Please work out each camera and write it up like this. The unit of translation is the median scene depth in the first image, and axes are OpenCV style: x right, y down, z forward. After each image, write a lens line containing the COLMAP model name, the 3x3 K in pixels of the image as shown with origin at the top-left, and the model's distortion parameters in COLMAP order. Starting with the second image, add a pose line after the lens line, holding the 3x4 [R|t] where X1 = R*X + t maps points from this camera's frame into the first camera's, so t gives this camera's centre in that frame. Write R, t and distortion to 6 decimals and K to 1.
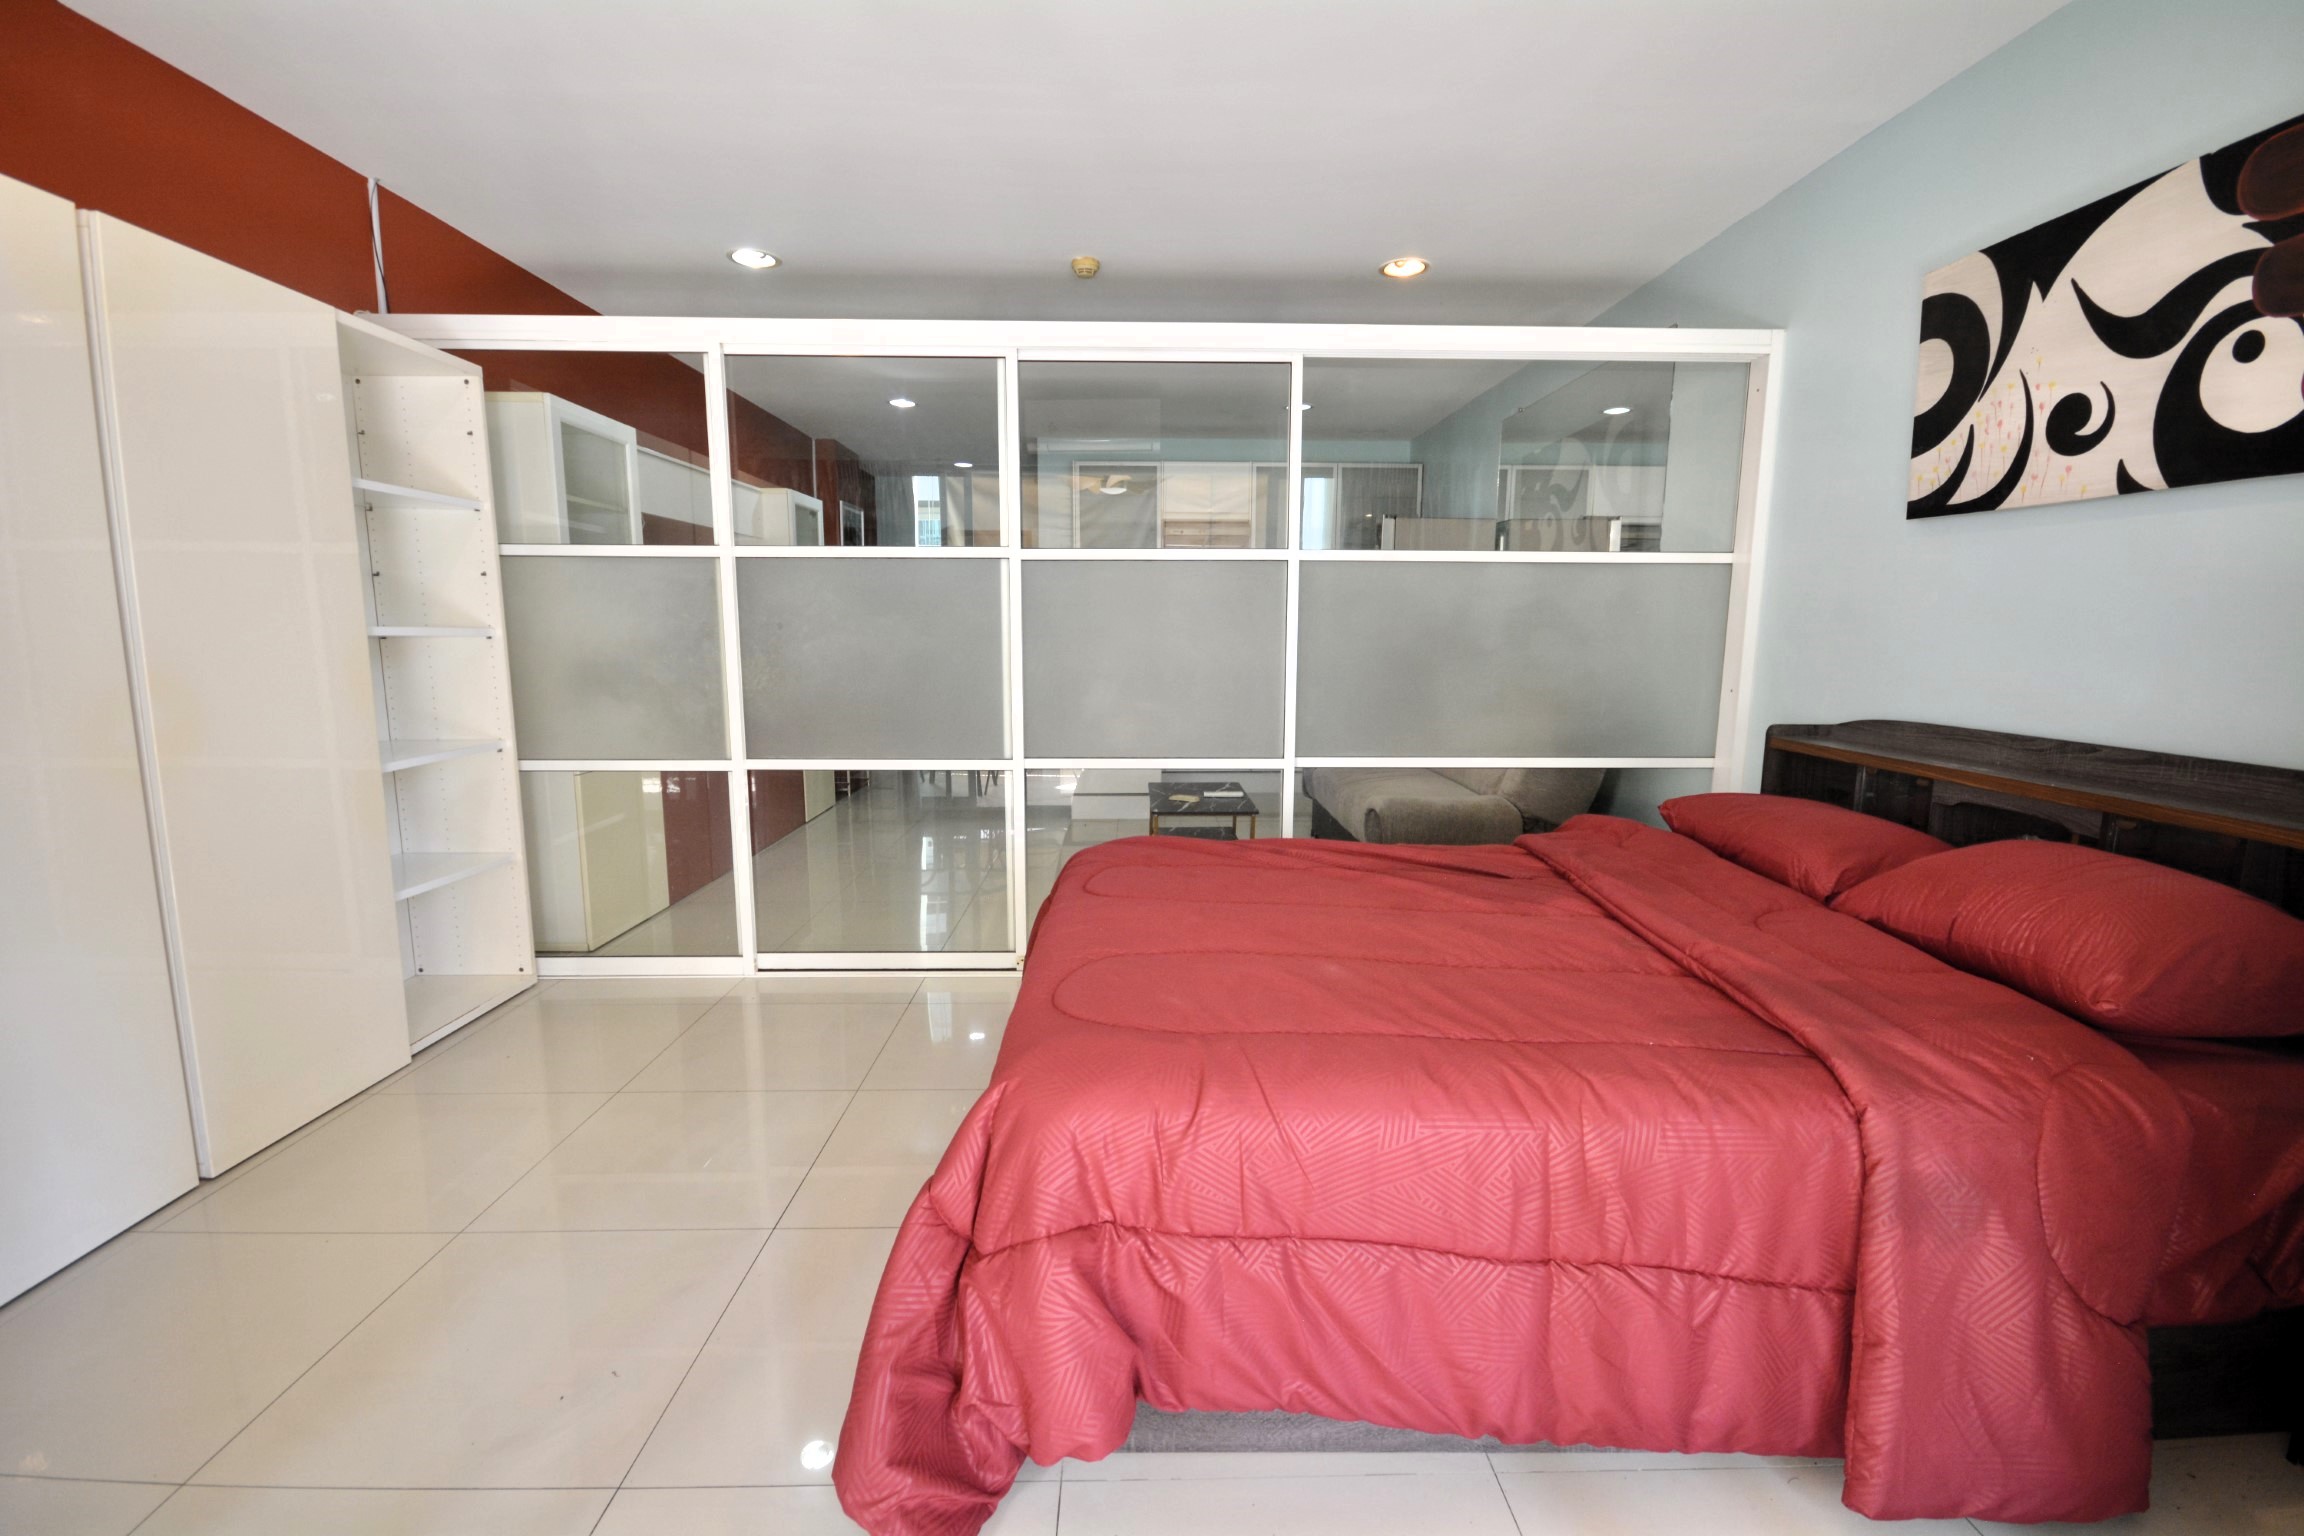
lens RADIAL K [[1014.9, 0, 1151.8], [0, 1014.9, 778.5], [0, 0, 1]] dist [0.012286, -0.012408]
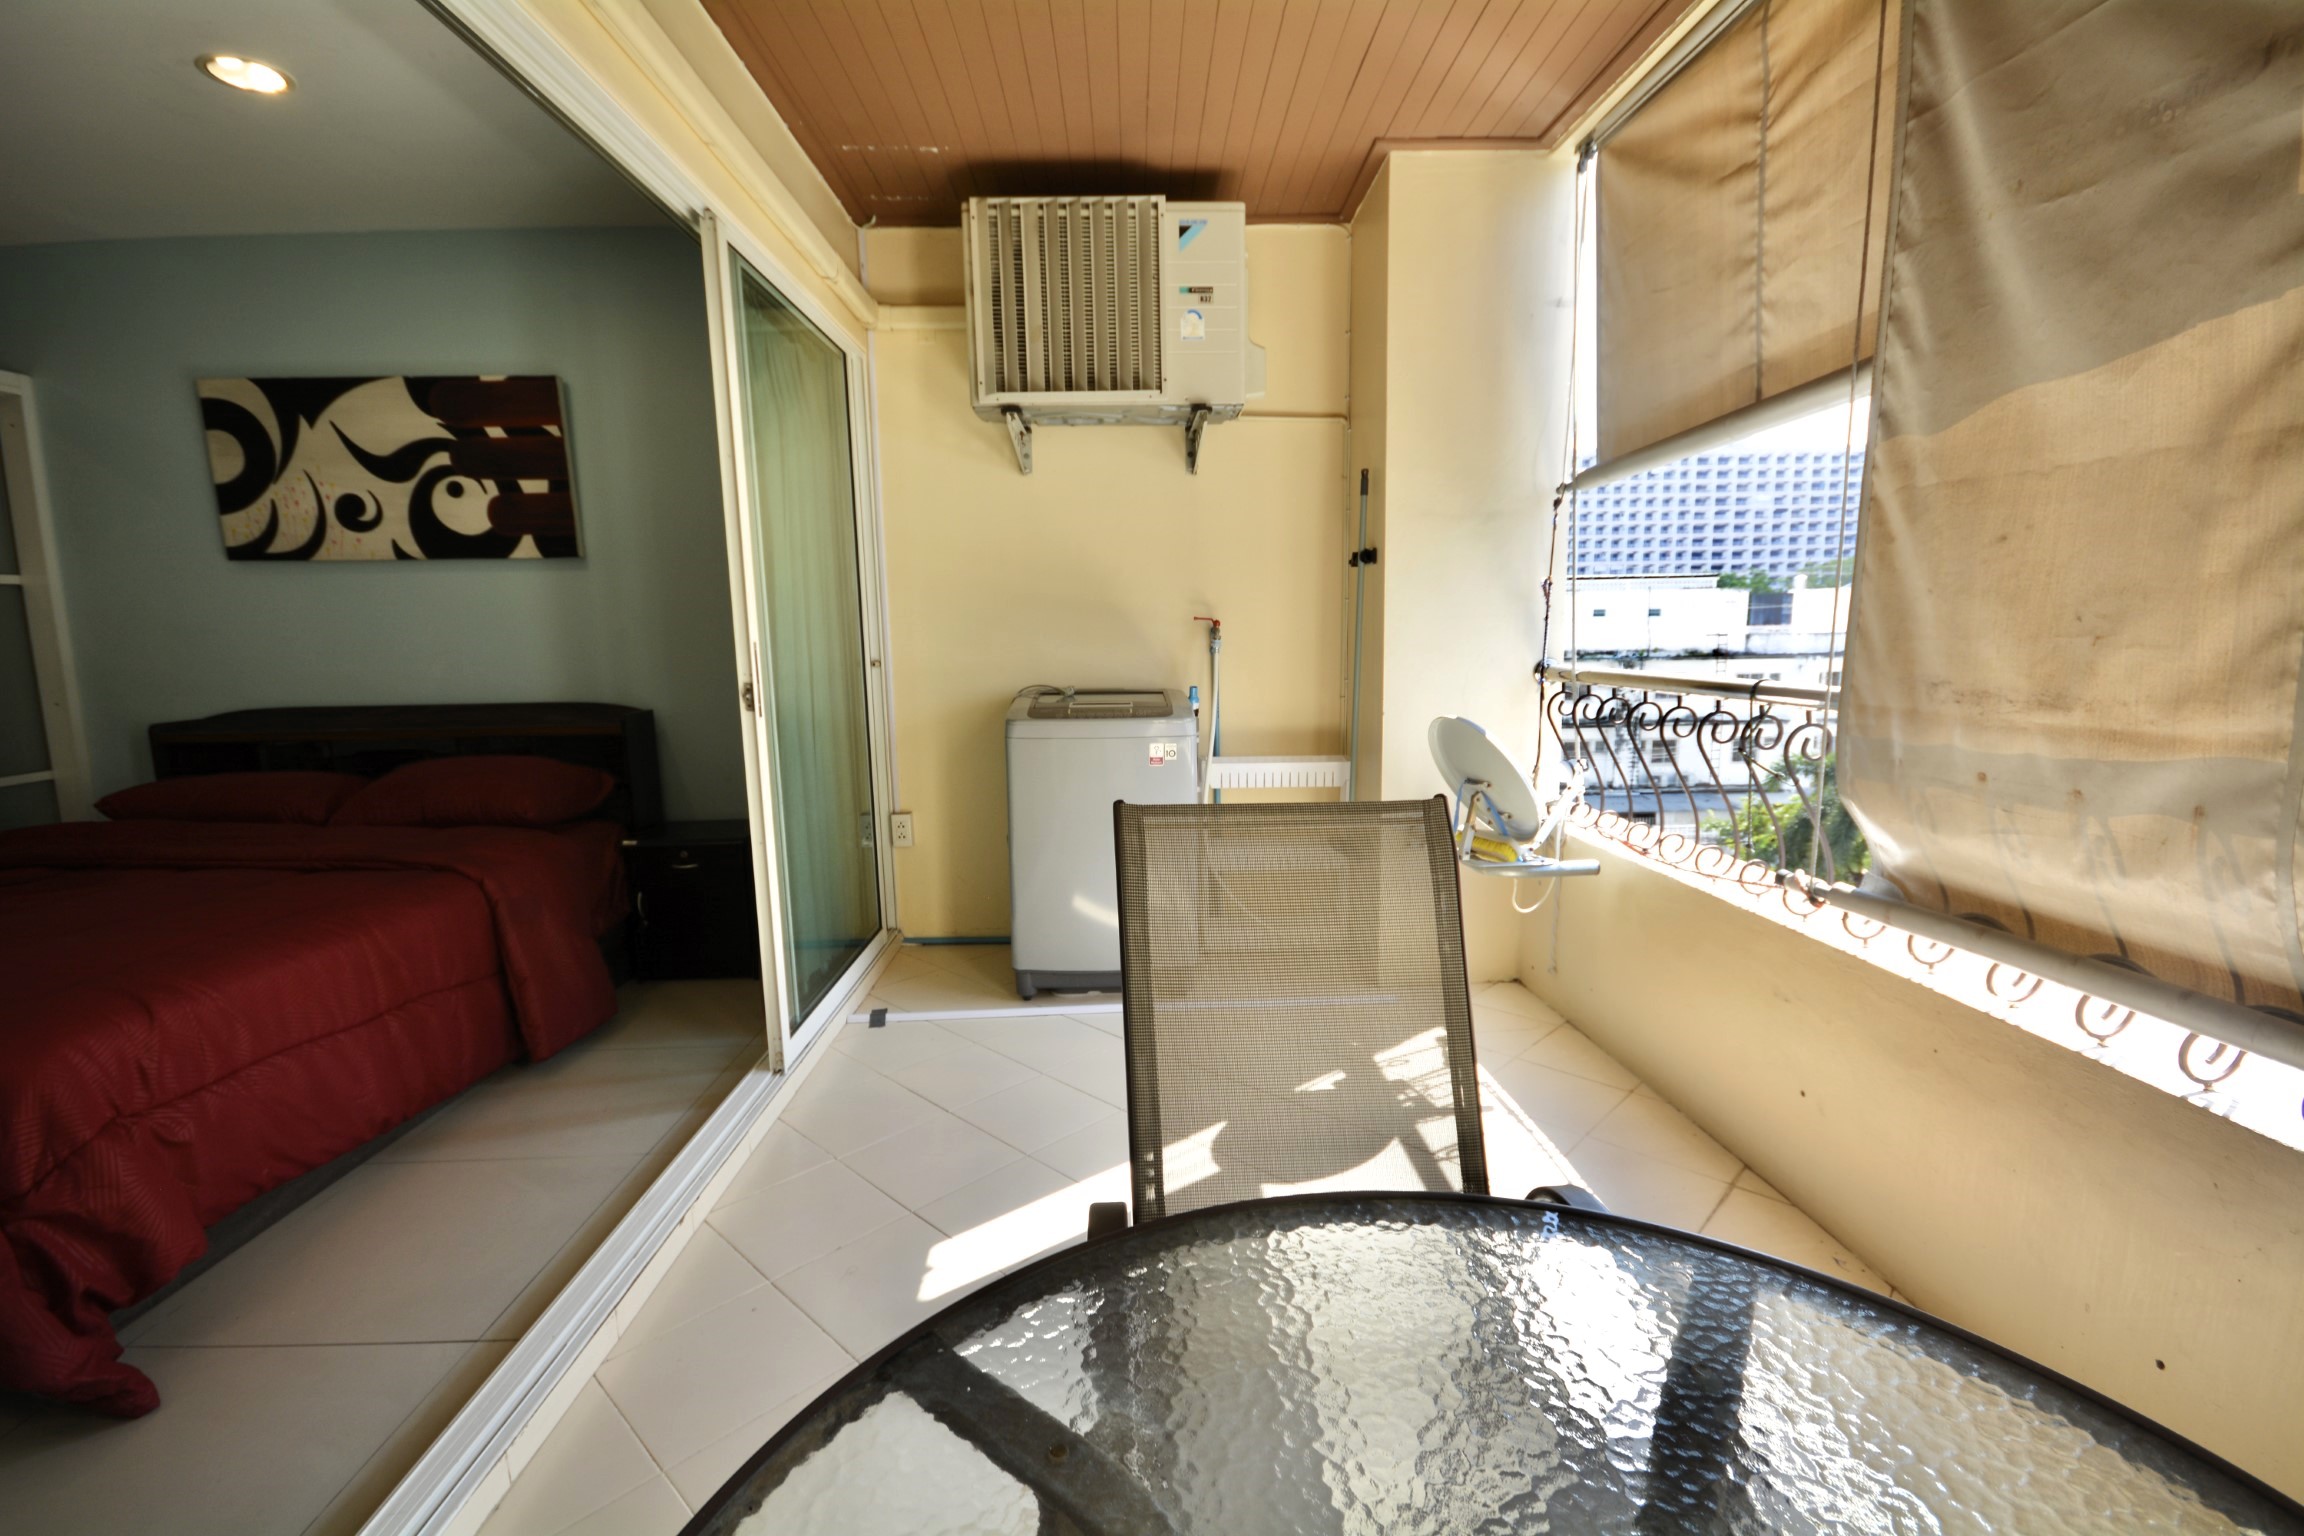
lens RADIAL K [[1014.9, 0, 1147.3], [0, 1014.9, 779.8], [0, 0, 1]] dist [0.012286, -0.012408]
pose [[0.000067, -0.150077, 0.988674, -0.709876], [0.165705, 0.975008, 0.147991, 0.033357], [-0.986175, 0.163819, 0.024934, -0.203169]]
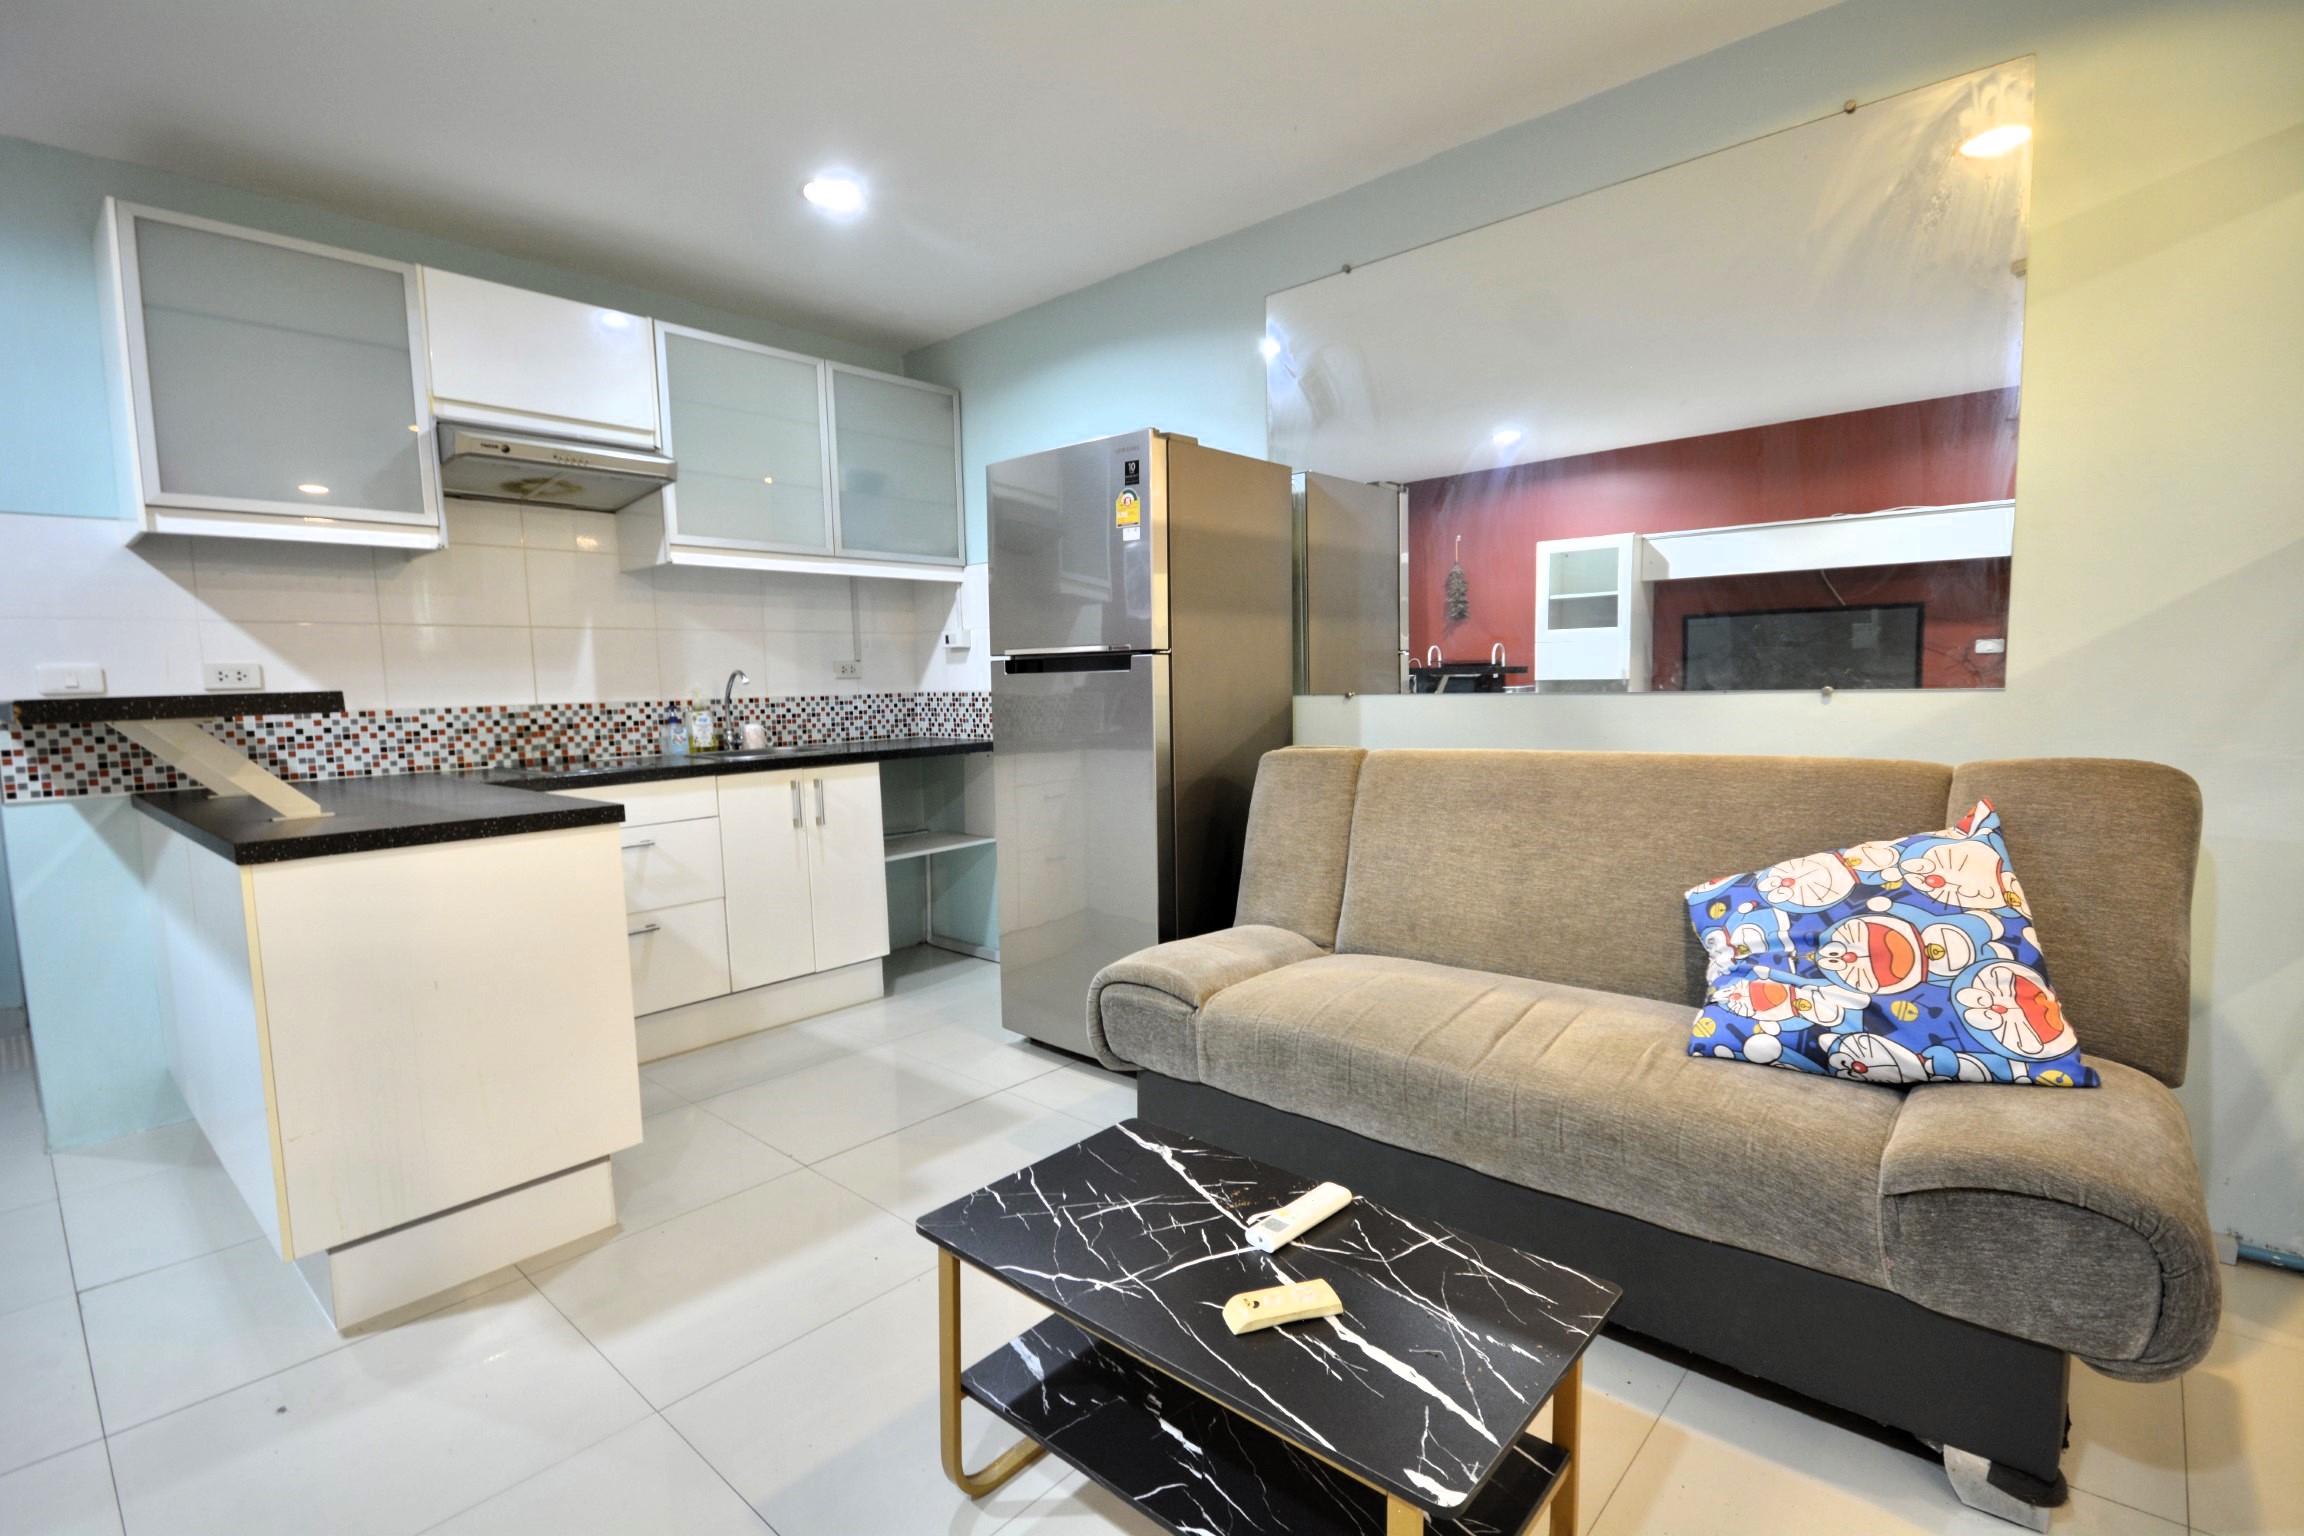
lens RADIAL K [[1077.1, 0, 1161.8], [0, 1077.1, 778.7], [0, 0, 1]] dist [0.011744, -0.002906]
pose [[0.677640, -0.088522, 0.730046, -0.365779], [0.134227, 0.990941, -0.004435, -0.231539], [-0.723040, 0.100997, 0.683384, 1.610422]]
